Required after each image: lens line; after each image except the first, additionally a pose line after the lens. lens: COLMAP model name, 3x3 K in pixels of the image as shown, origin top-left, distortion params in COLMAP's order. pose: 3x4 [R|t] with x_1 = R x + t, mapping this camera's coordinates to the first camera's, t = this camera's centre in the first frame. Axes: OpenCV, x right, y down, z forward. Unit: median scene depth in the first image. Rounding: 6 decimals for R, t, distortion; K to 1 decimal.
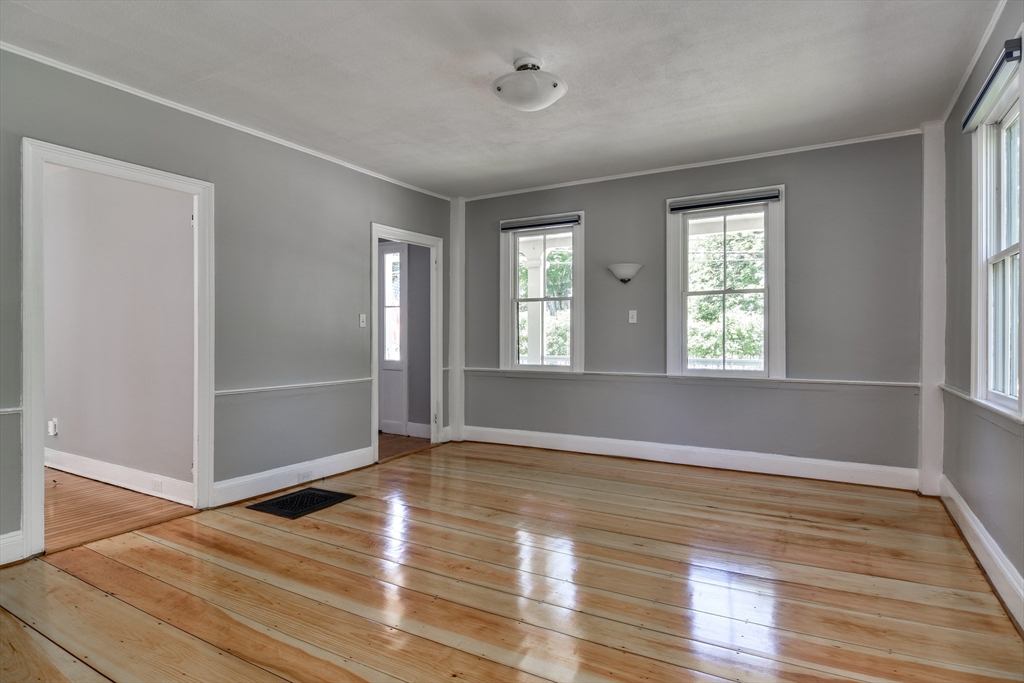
lens RADIAL K [[555.4, 0, 500.5], [0, 555.4, 337.3], [0, 0, 1]] dist [0.004192, -0.000096]
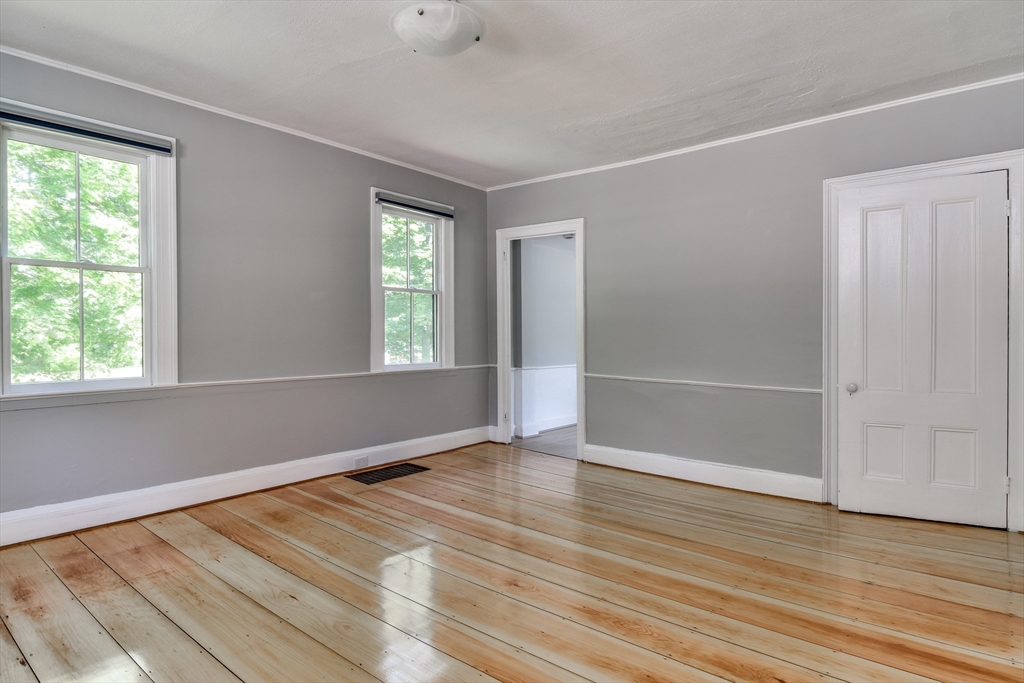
lens RADIAL K [[555.4, 0, 500.5], [0, 555.4, 337.3], [0, 0, 1]] dist [0.004192, -0.000096]
pose [[-0.988256, -0.000859, 0.152802, -0.169657], [-0.000131, 0.999989, 0.004772, 0.007630], [-0.152804, 0.004696, -0.988245, 1.888014]]
